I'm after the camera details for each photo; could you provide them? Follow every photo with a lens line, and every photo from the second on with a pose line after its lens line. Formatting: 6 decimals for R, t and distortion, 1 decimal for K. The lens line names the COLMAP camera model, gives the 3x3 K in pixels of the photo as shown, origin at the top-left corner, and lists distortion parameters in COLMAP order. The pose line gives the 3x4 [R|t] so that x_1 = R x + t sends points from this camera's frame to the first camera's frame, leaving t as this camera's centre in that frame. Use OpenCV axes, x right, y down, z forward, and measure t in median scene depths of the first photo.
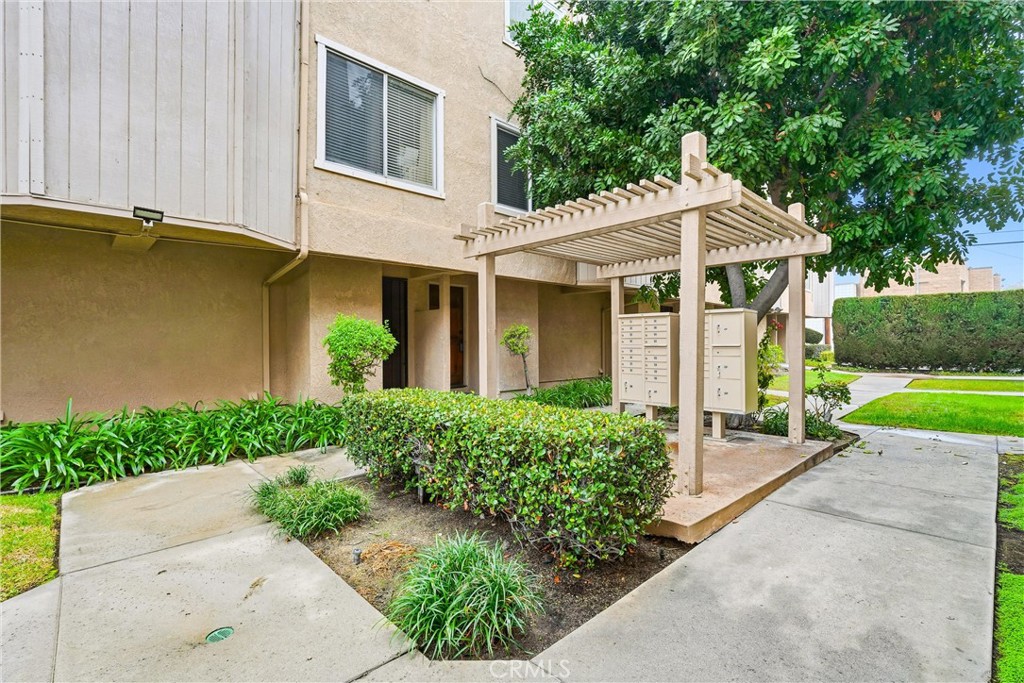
lens RADIAL K [[460.1, 0, 516.9], [0, 460.1, 337.5], [0, 0, 1]] dist [-0.027676, 0.000026]
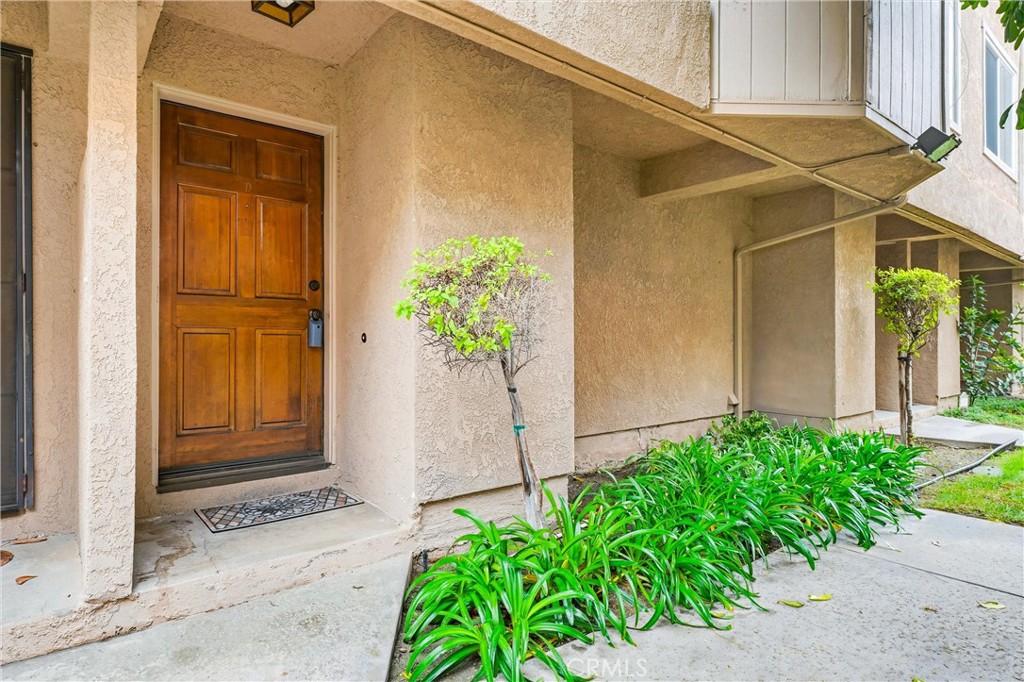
lens RADIAL K [[460.1, 0, 516.9], [0, 460.1, 337.0], [0, 0, 1]] dist [-0.027676, 0.000026]
pose [[0.994633, 0.005434, -0.103325, 0.036824], [-0.005479, 0.999985, -0.000159, 0.019927], [0.103322, 0.000724, 0.994648, 0.628834]]
